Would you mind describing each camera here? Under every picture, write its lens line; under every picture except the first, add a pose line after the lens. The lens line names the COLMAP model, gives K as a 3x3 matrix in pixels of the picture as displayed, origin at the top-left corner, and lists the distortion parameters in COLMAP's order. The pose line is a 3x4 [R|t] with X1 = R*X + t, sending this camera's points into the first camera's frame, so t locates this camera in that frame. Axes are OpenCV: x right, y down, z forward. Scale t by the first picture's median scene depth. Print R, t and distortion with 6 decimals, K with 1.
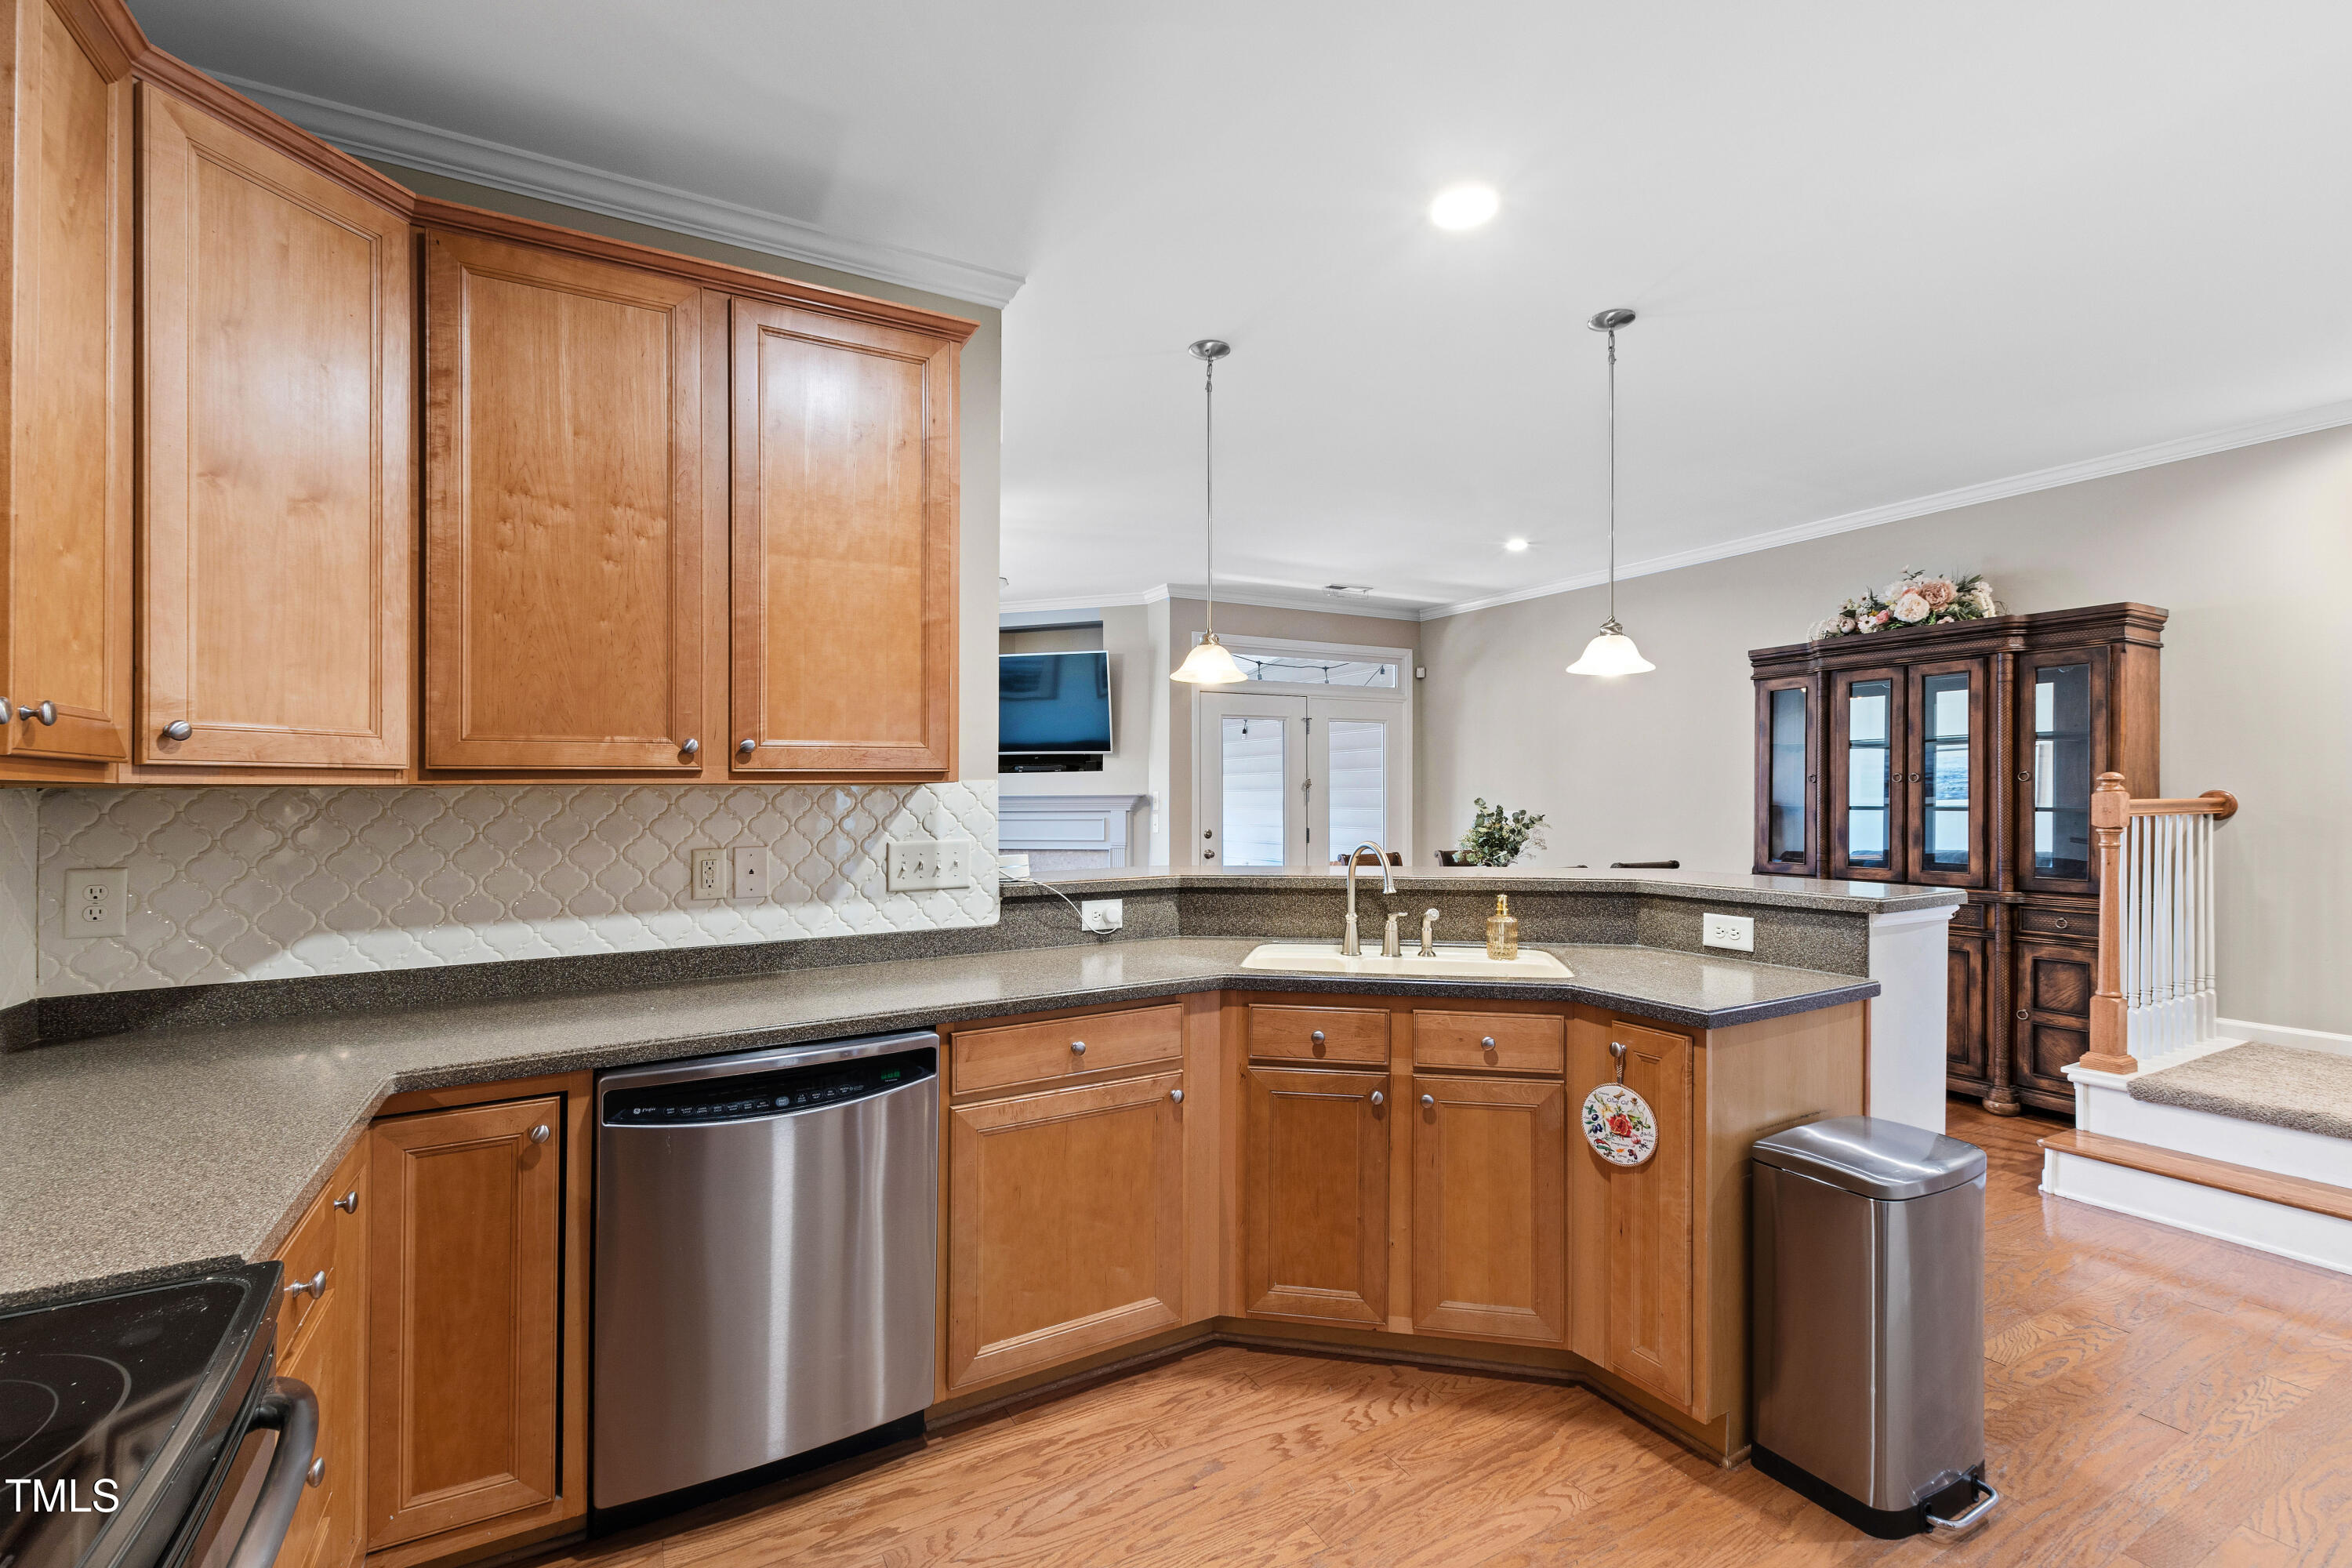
lens RADIAL K [[1018.3, 0, 1143.2], [0, 1018.3, 802.3], [0, 0, 1]] dist [0.006414, -0.001983]
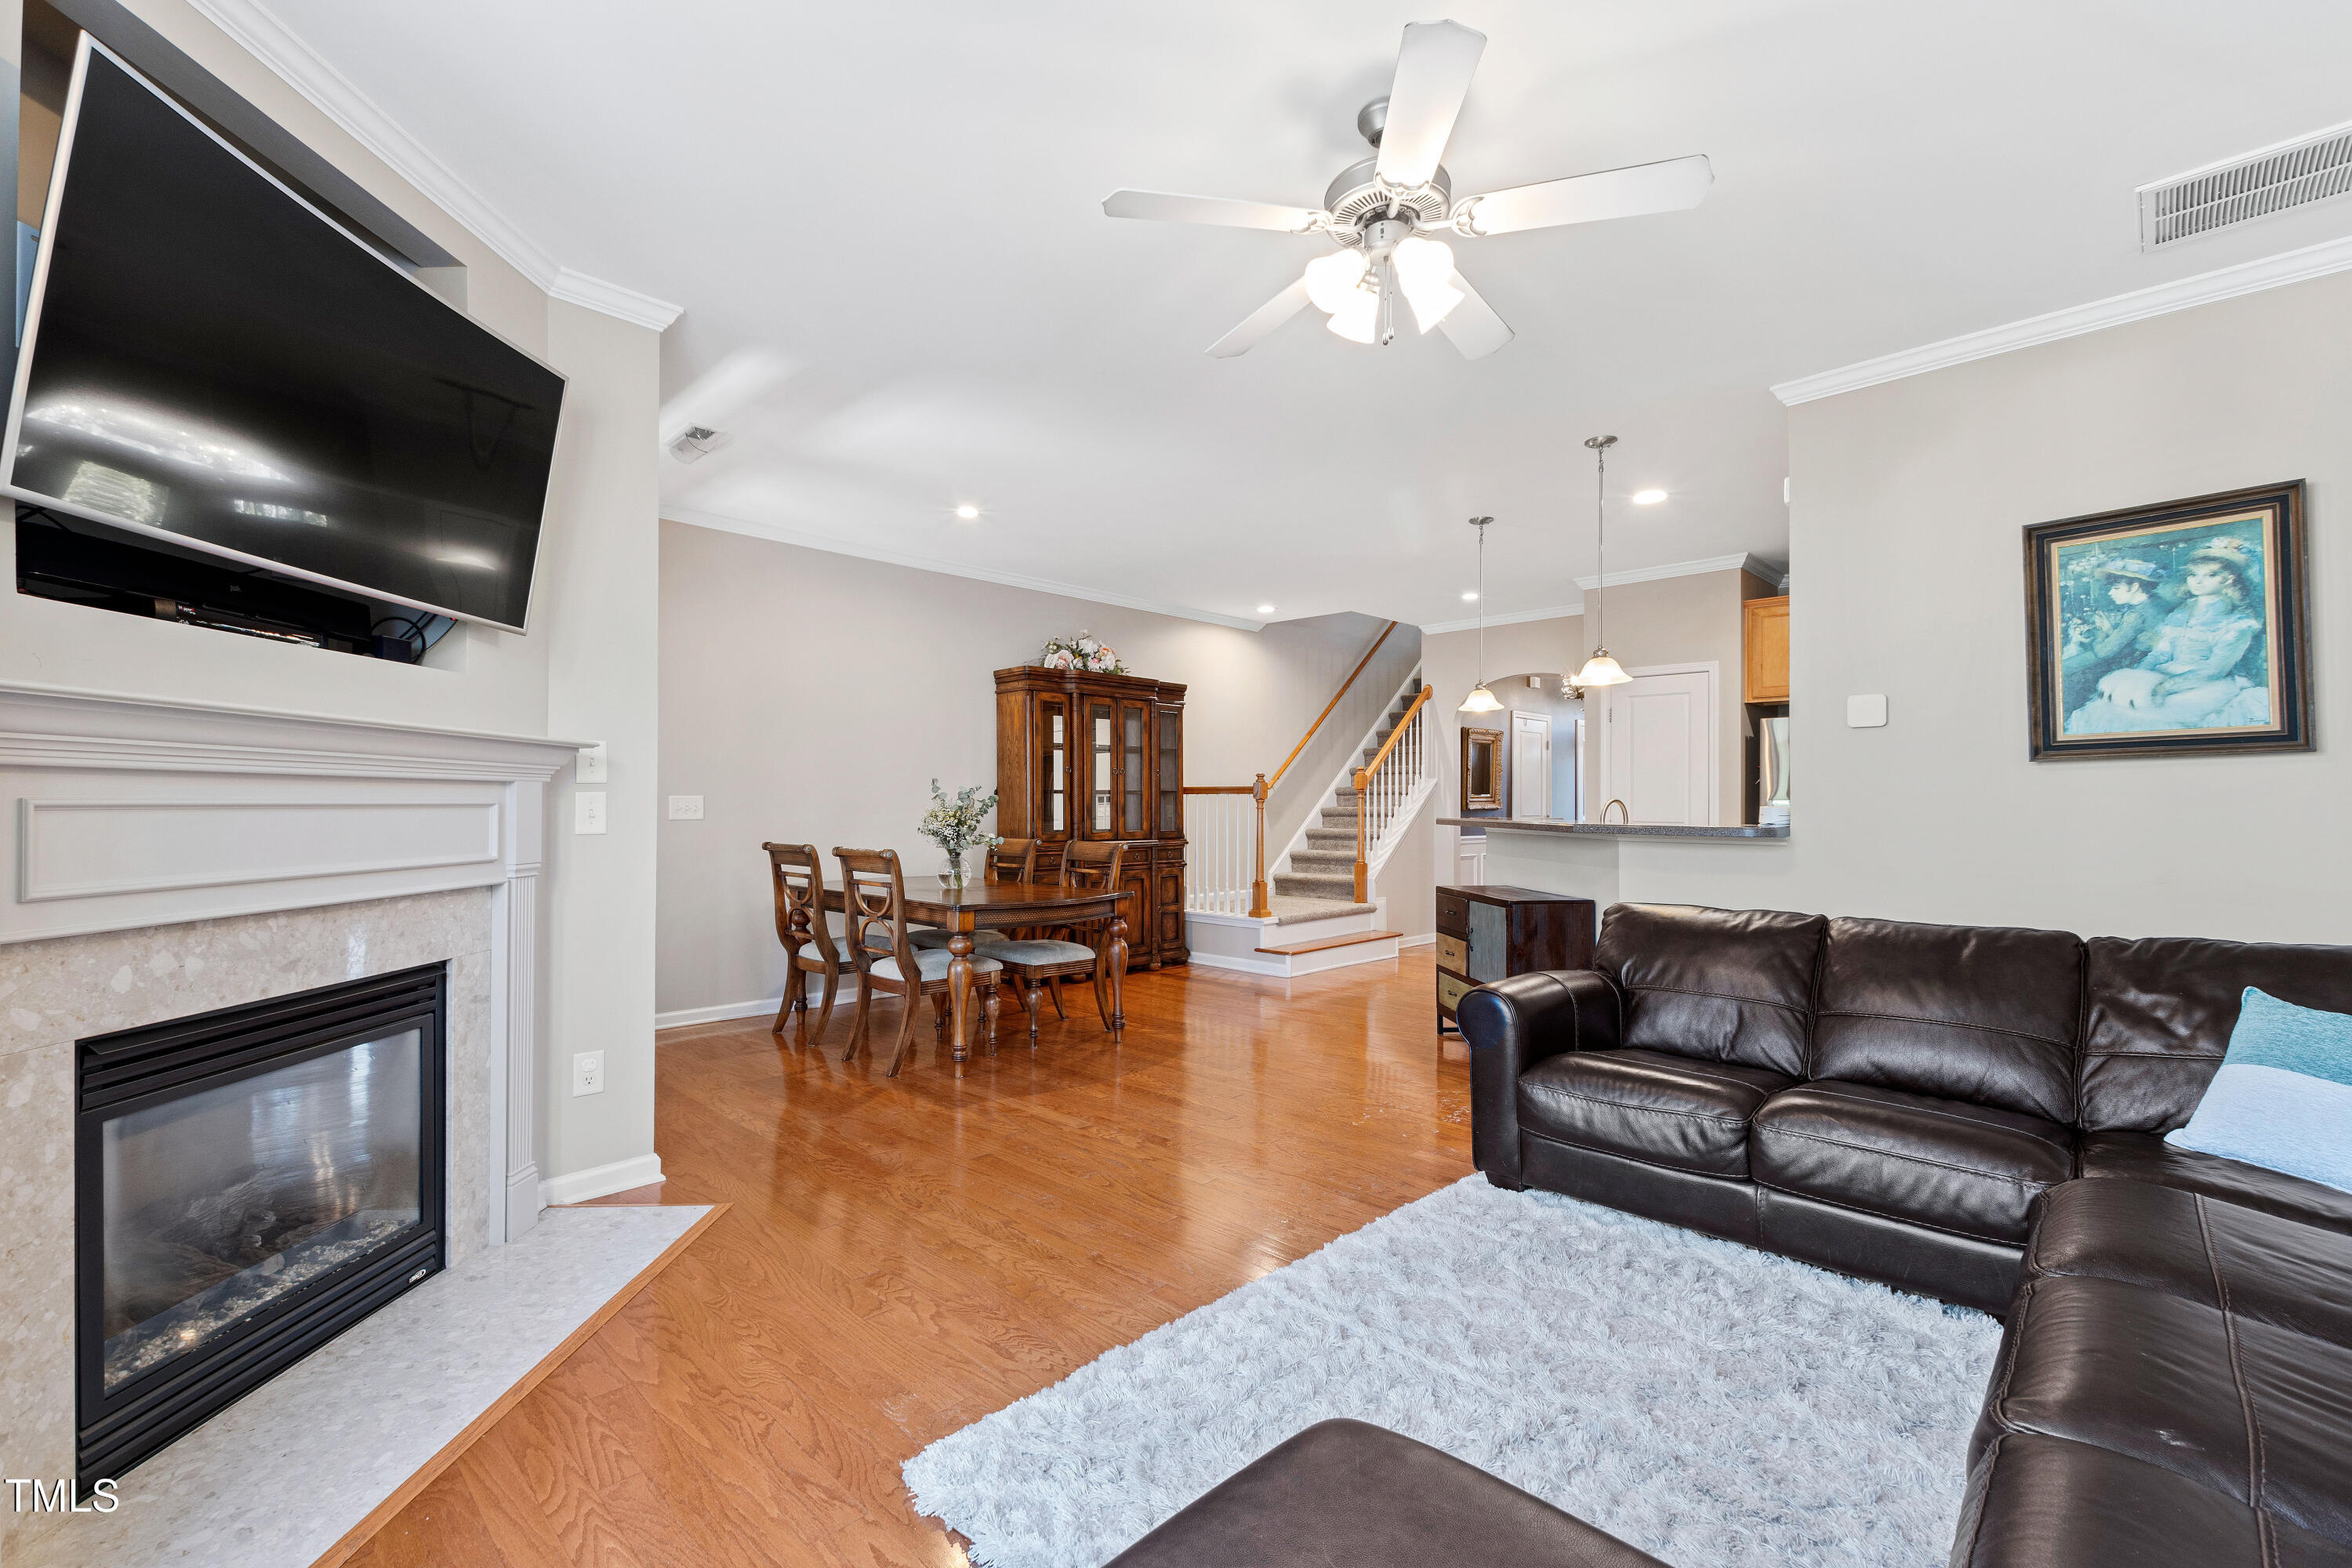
lens RADIAL K [[1018.3, 0, 1155.0], [0, 1018.3, 788.9], [0, 0, 1]] dist [0.006414, -0.001983]
pose [[-0.261958, 0.018517, 0.964902, -0.763475], [0.006649, 0.999827, -0.017382, 0.029653], [-0.965056, 0.001862, -0.262036, 1.368663]]
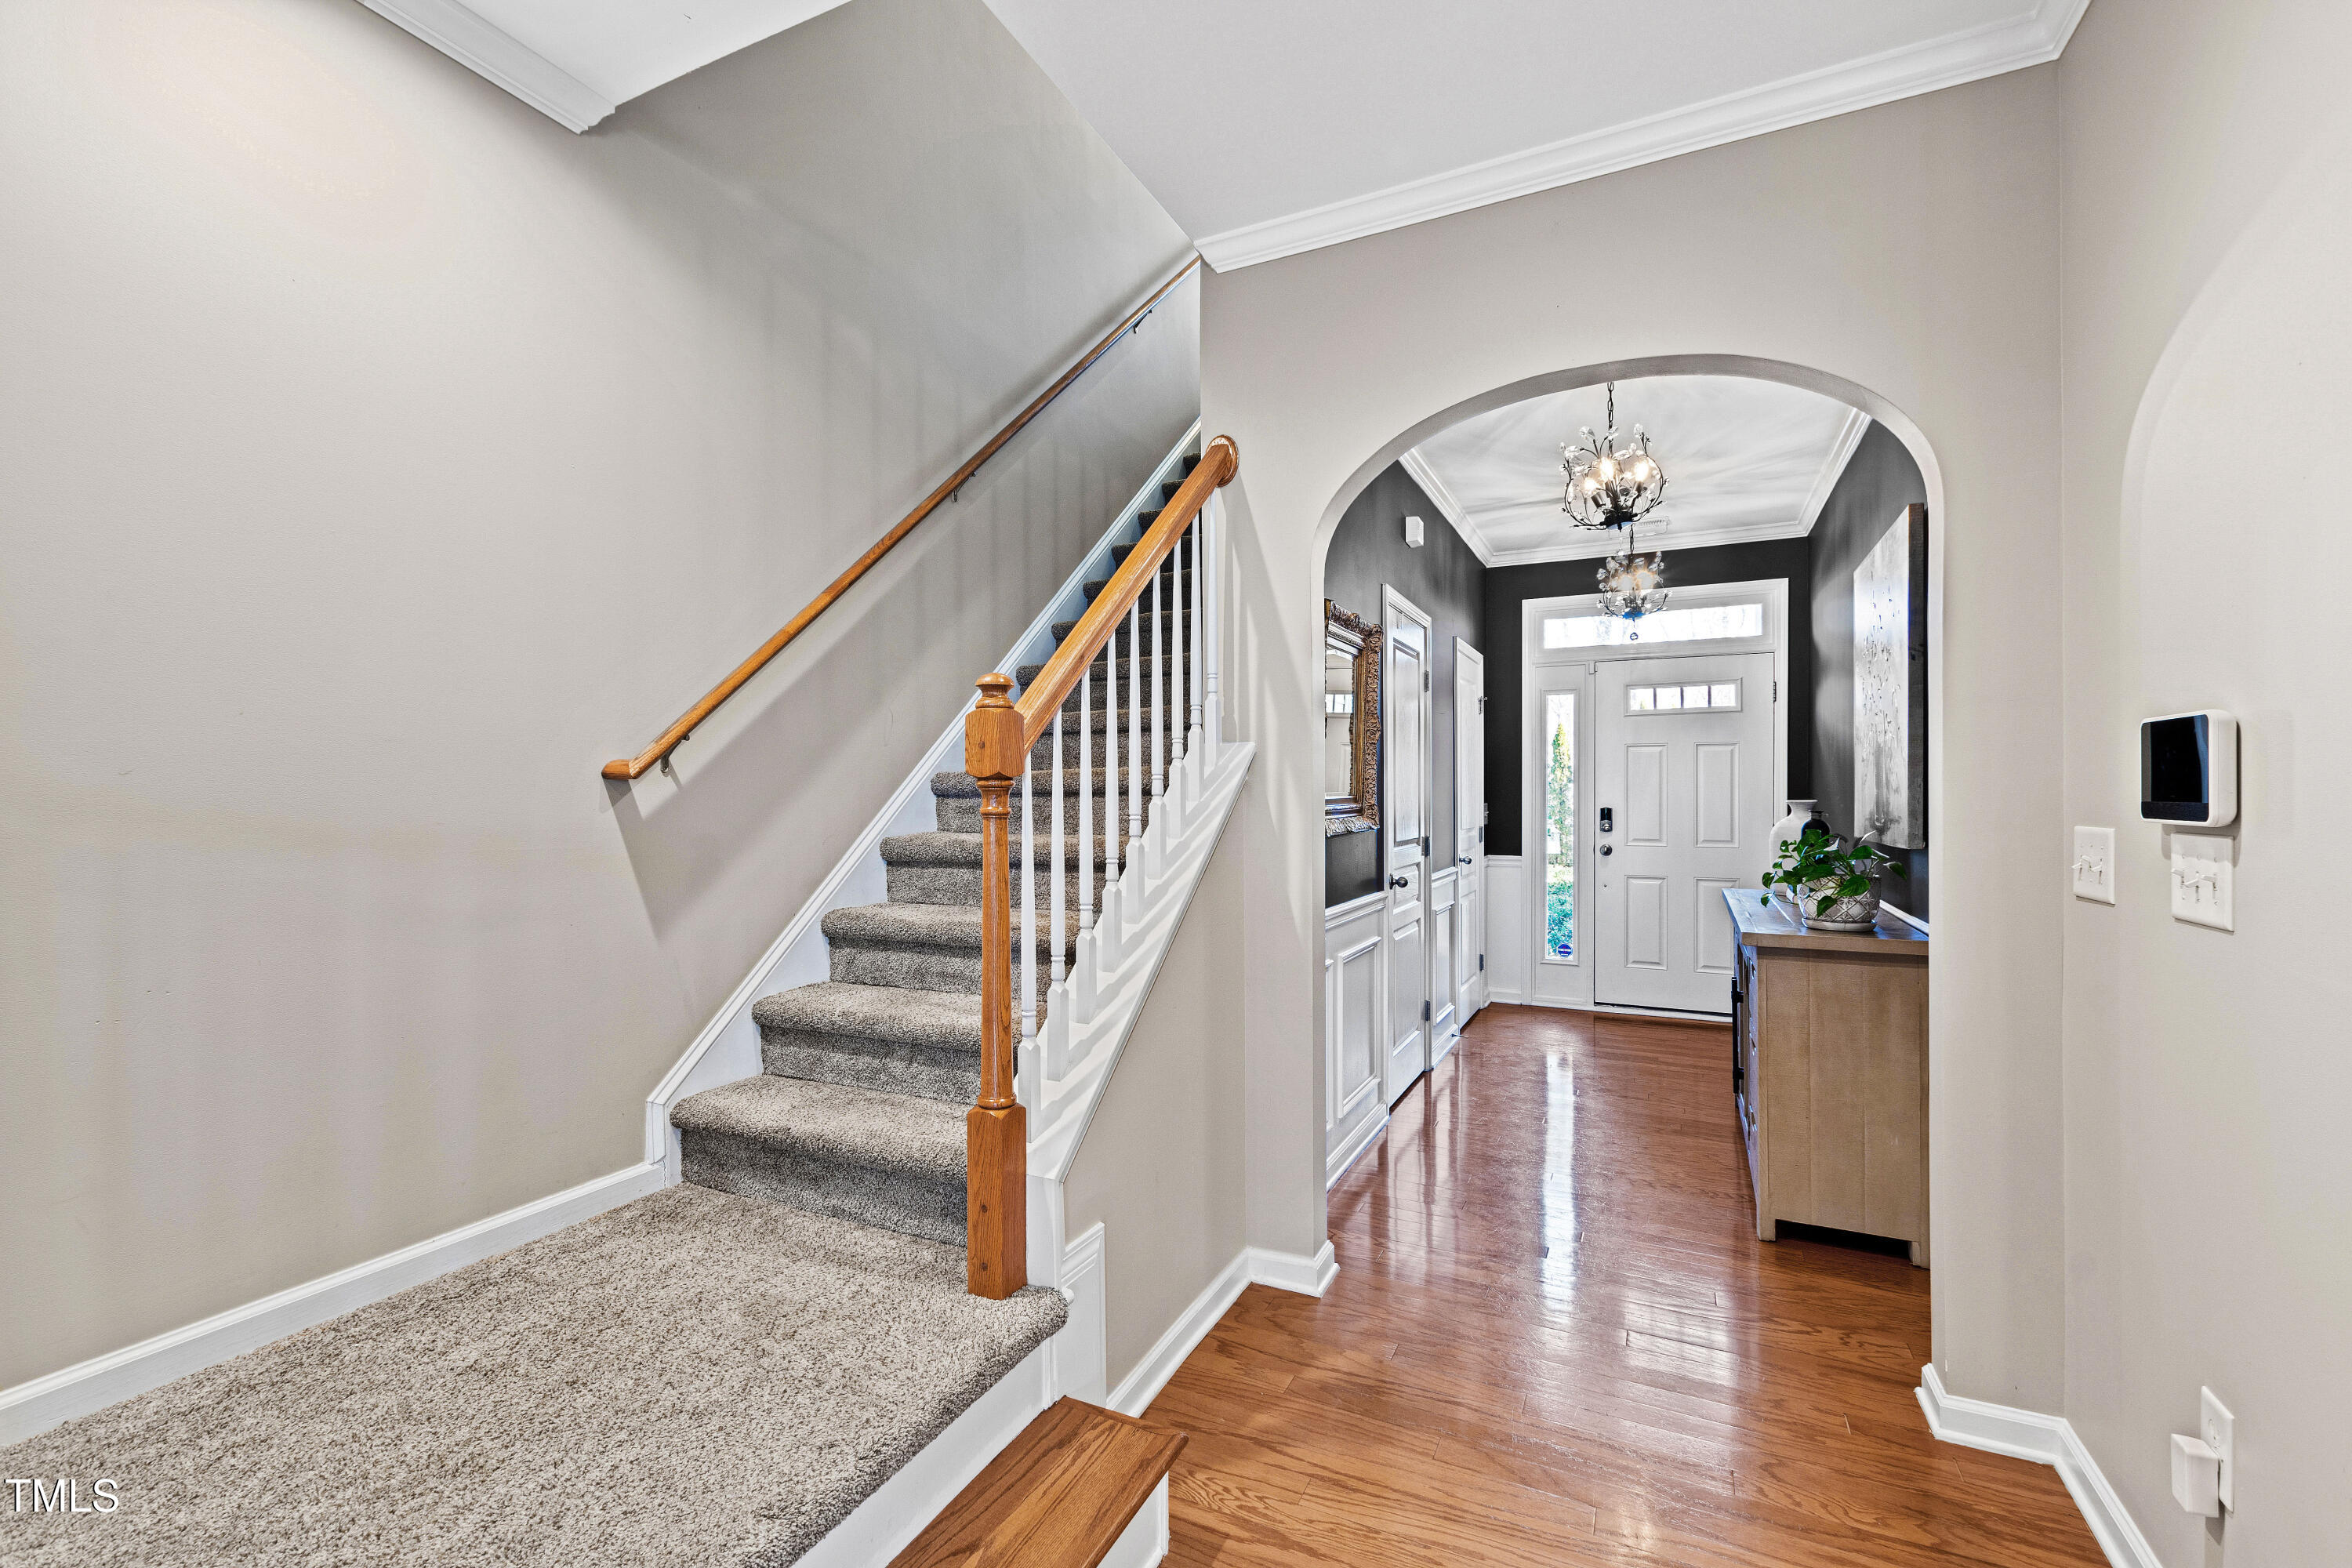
lens RADIAL K [[1018.3, 0, 1175.1], [0, 1018.3, 794.9], [0, 0, 1]] dist [0.006414, -0.001983]
pose [[-0.573251, 0.007578, 0.819345, 0.502494], [0.014050, 0.999901, 0.000581, 0.009357], [-0.819259, 0.011845, -0.573301, 0.721445]]
